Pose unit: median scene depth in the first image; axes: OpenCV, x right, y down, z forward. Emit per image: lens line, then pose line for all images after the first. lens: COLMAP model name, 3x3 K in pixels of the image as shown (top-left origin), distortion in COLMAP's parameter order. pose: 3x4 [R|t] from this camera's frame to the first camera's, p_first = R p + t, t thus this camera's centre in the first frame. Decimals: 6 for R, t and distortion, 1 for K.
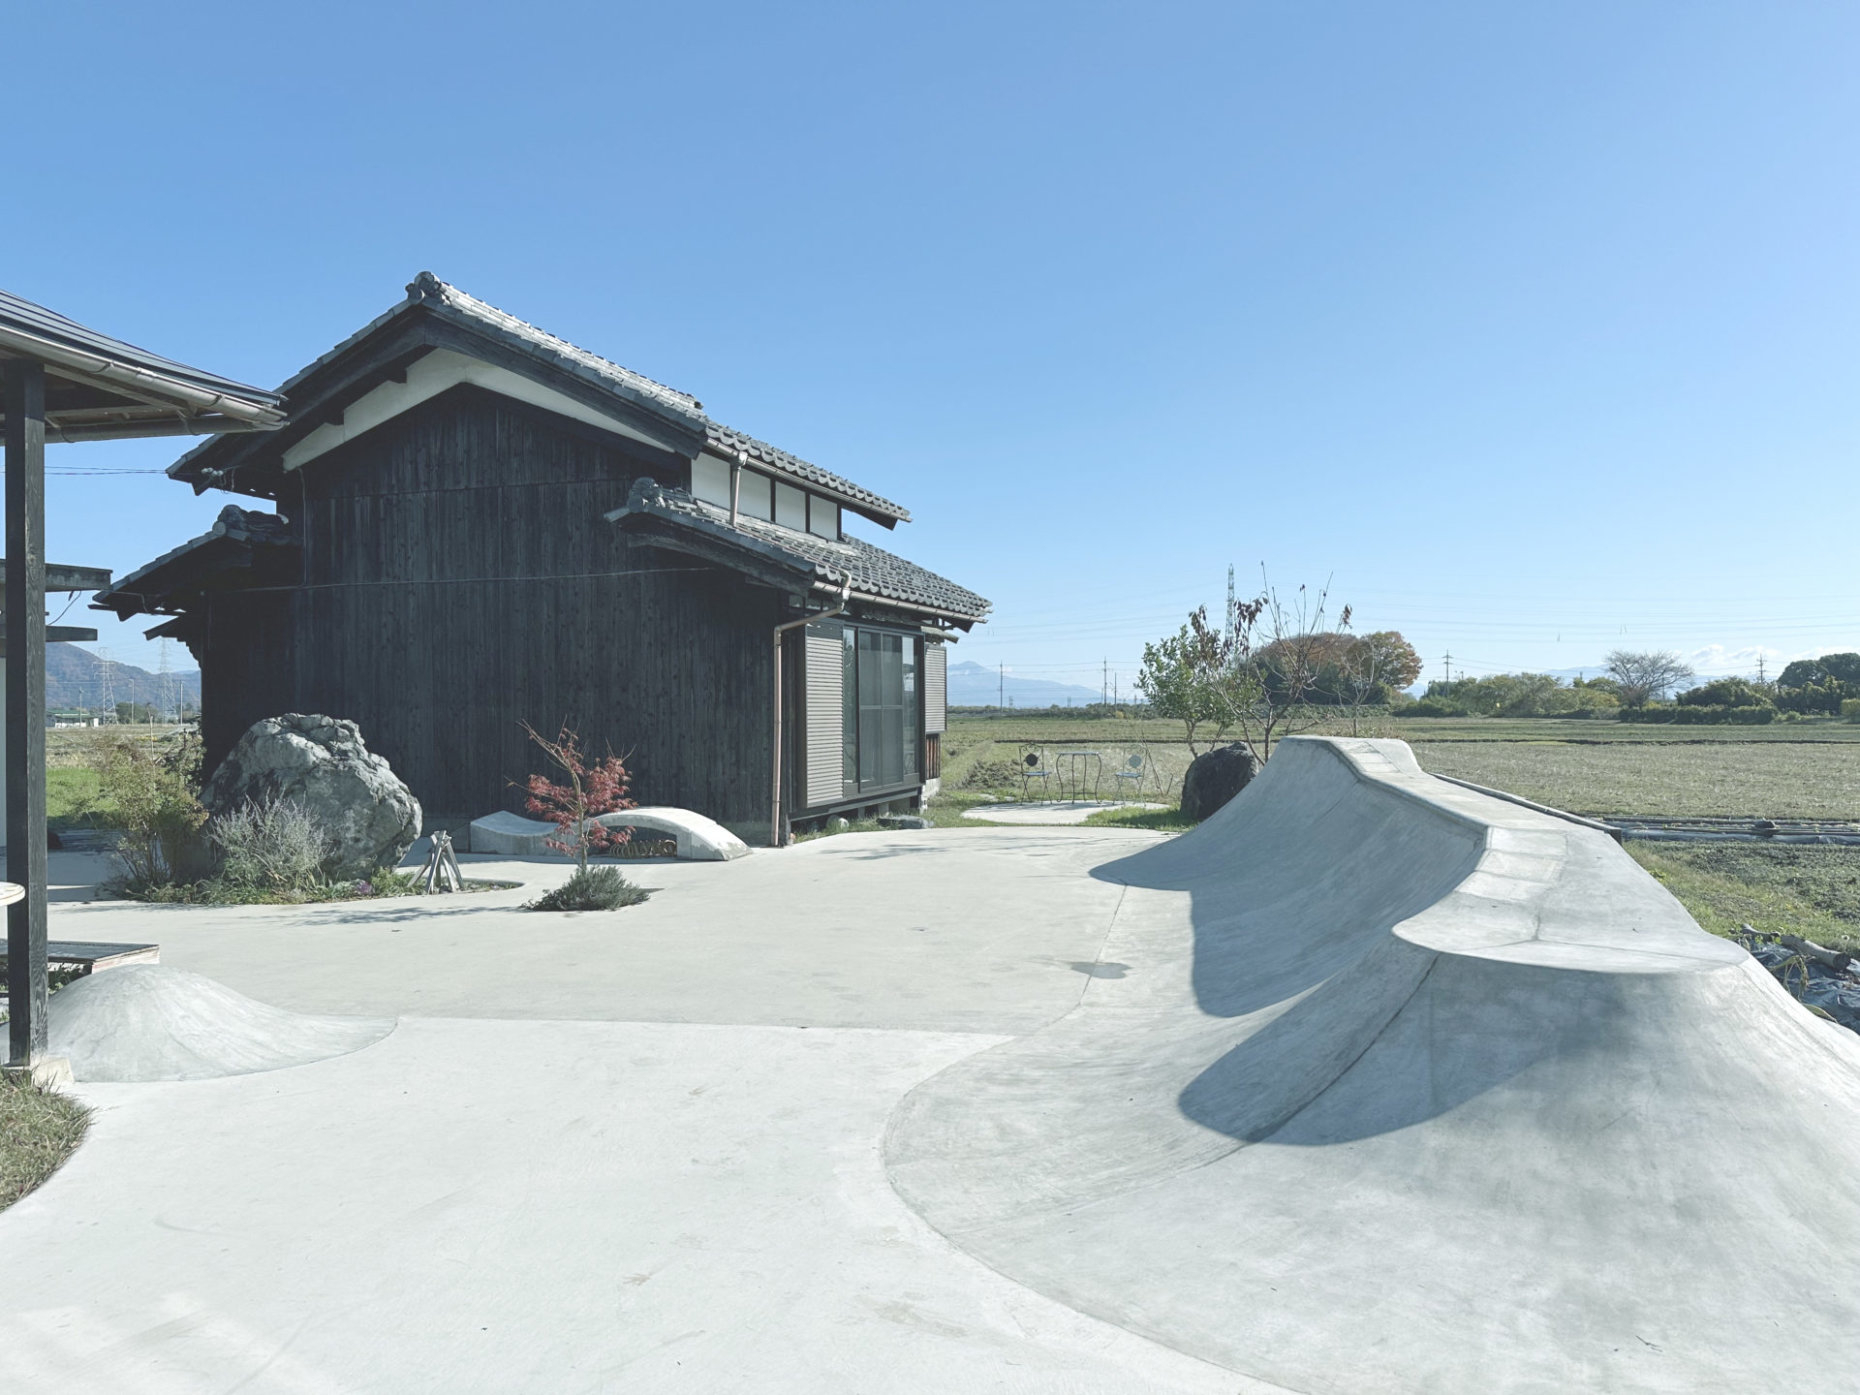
lens RADIAL K [[1312.7, 0, 930.8], [0, 1312.7, 702.3], [0, 0, 1]] dist [0.047450, -0.053002]
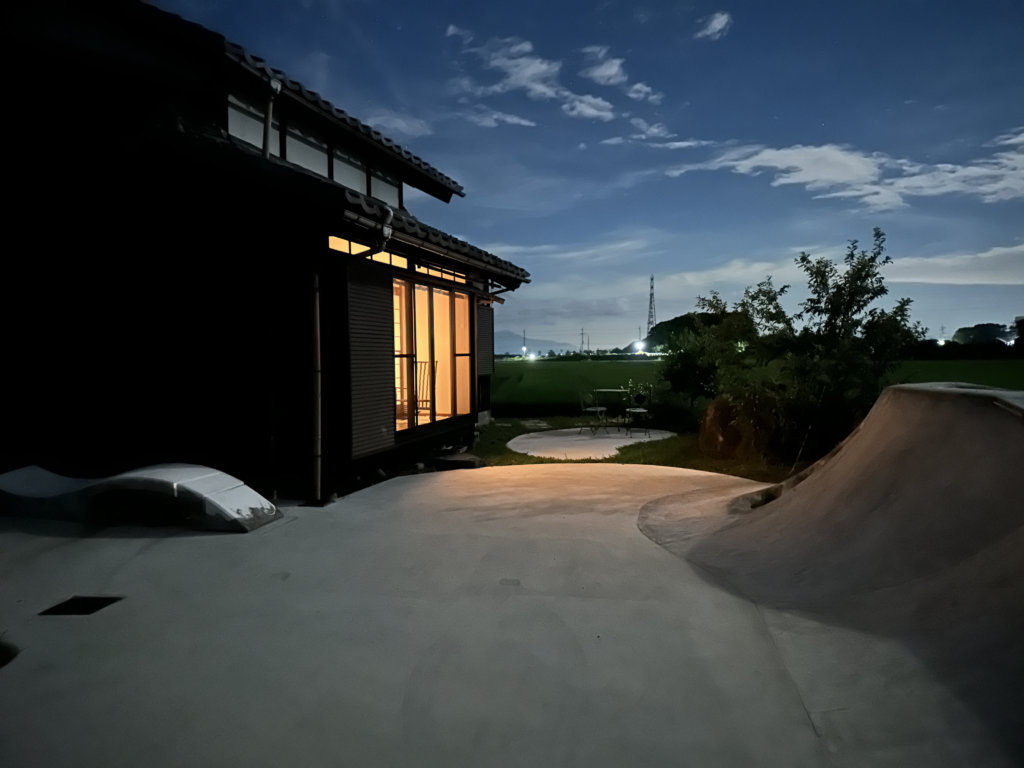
lens RADIAL K [[722.7, 0, 513.1], [0, 722.7, 387.6], [0, 0, 1]] dist [0.047450, -0.053002]
pose [[0.999242, -0.005853, 0.038478, 0.003170], [0.003979, 0.998810, 0.048608, 0.001947], [-0.038716, -0.048418, 0.998077, 0.452895]]
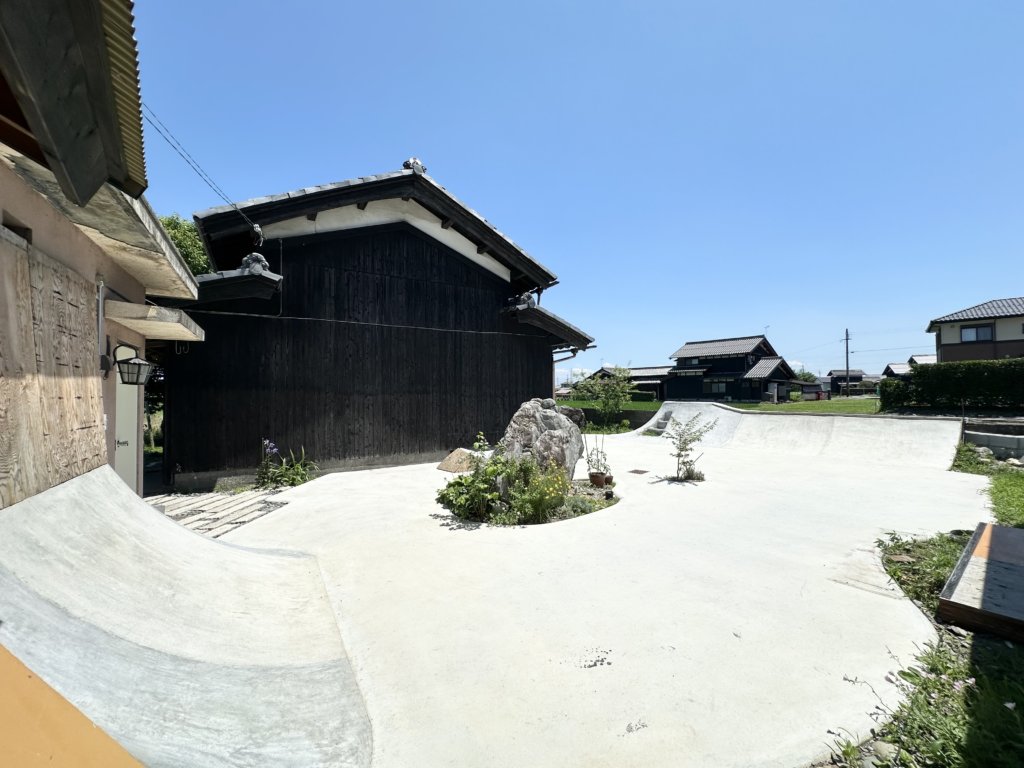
lens RADIAL K [[416.0, 0, 511.0], [0, 416.0, 382.5], [0, 0, 1]] dist [0.004415, 0.000535]
pose [[0.627940, 0.017094, 0.778074, -0.746498], [0.001359, 0.999733, -0.023060, 0.000142], [-0.778260, 0.015538, 0.627749, 0.537093]]
